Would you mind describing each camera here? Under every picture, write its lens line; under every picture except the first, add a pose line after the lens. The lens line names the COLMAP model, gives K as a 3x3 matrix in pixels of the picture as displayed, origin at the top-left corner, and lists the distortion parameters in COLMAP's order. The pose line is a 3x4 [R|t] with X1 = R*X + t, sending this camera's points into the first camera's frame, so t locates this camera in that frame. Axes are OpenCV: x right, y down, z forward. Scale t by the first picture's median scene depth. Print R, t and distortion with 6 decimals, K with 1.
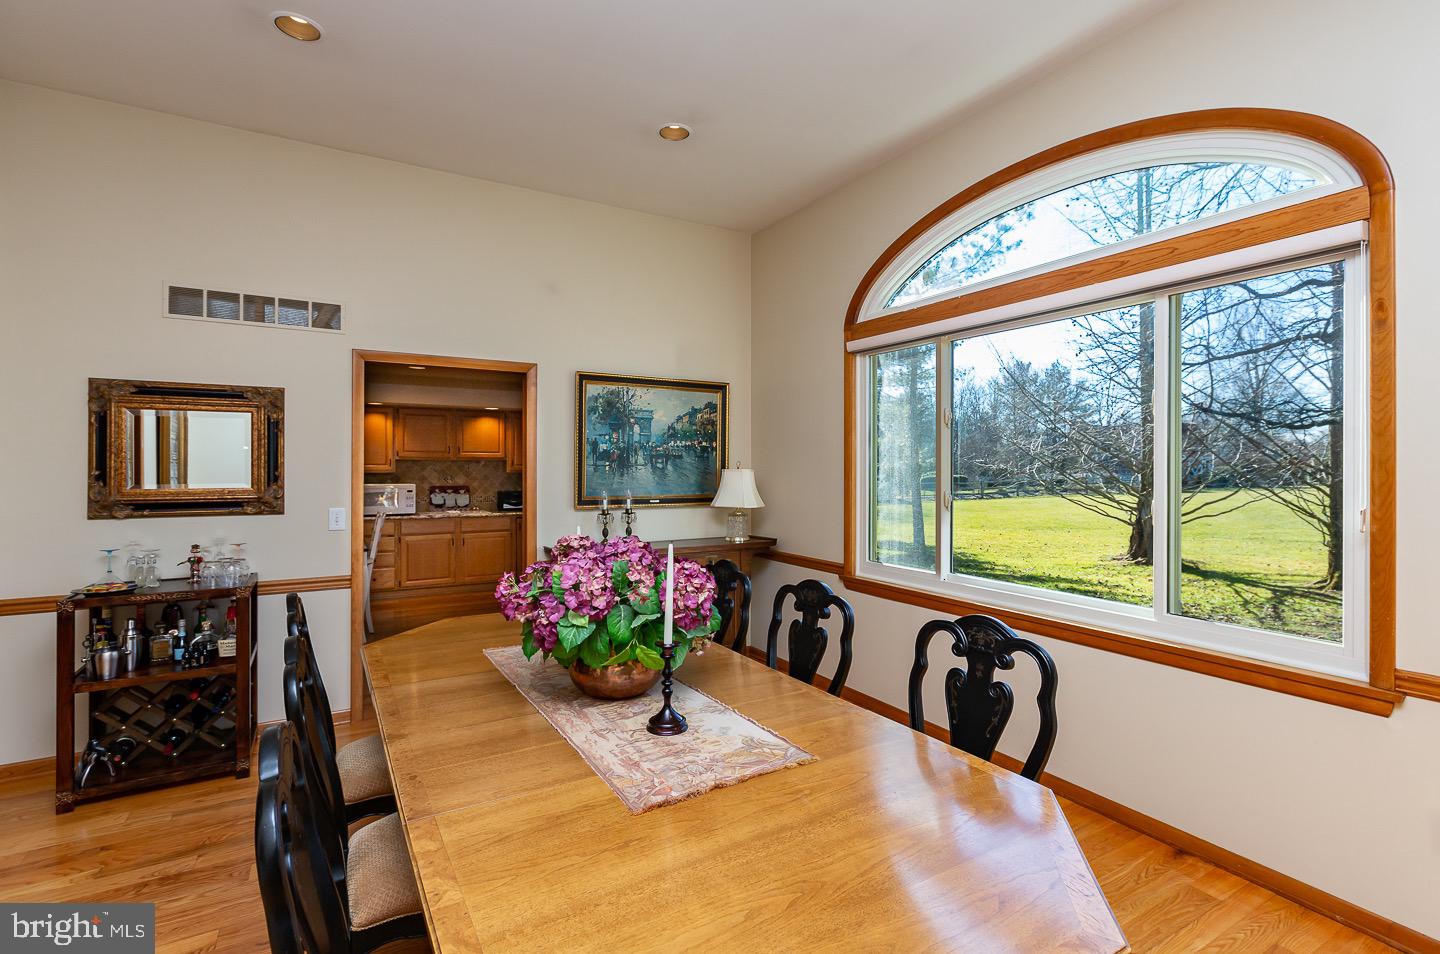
lens RADIAL K [[673.1, 0, 720.0], [0, 673.1, 477.0], [0, 0, 1]] dist [-0.000075, 0.000135]
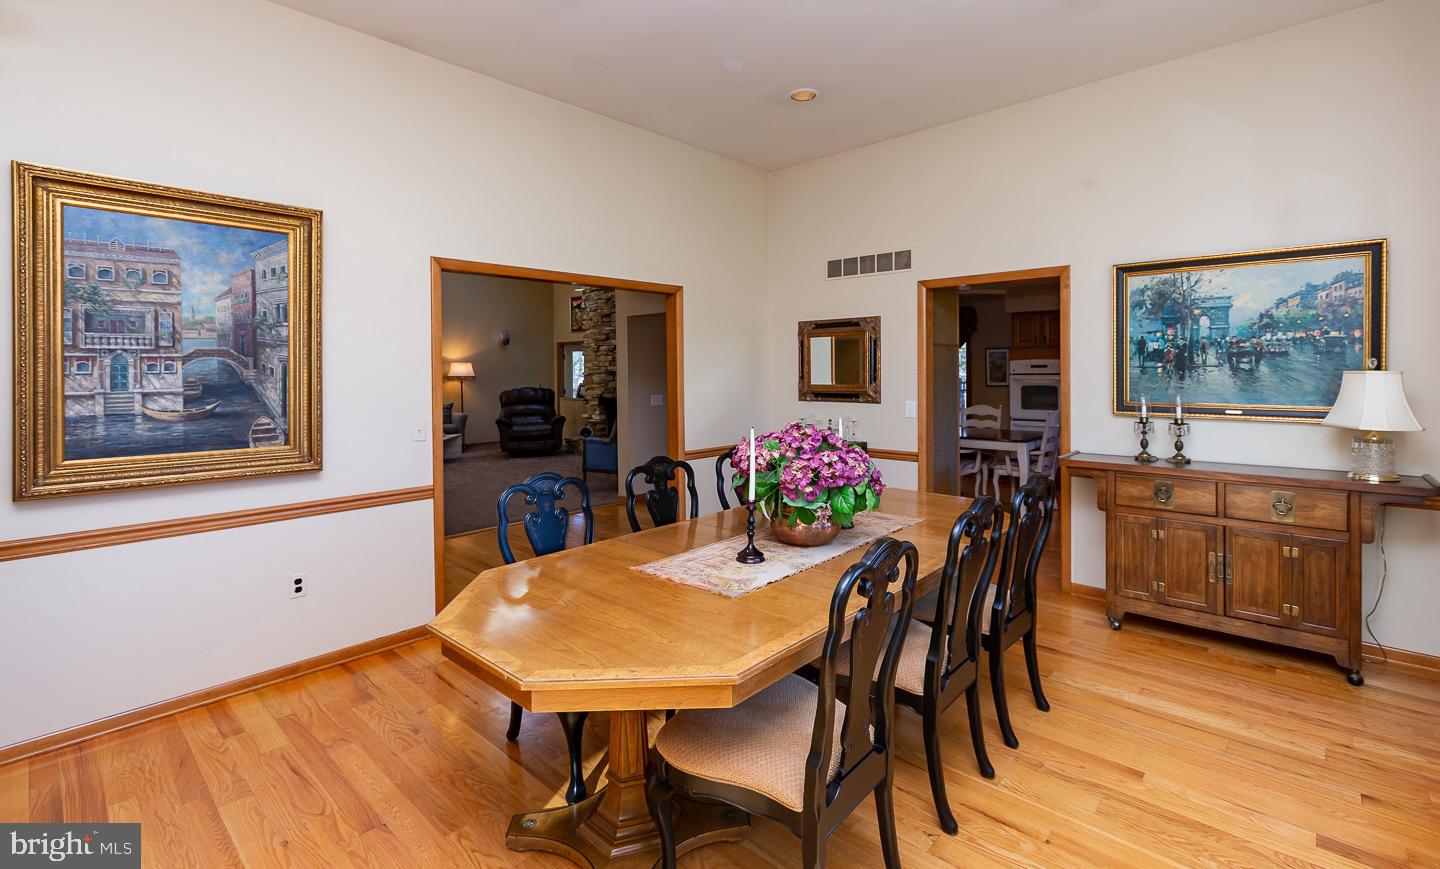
lens RADIAL K [[650.3, 0, 720.9], [0, 650.3, 375.7], [0, 0, 1]] dist [-0.000942, -0.000175]
pose [[0.282485, 0.004110, -0.959263, 0.468506], [-0.005097, 0.999983, 0.002784, -0.005391], [0.959258, 0.004103, 0.282501, 0.222770]]
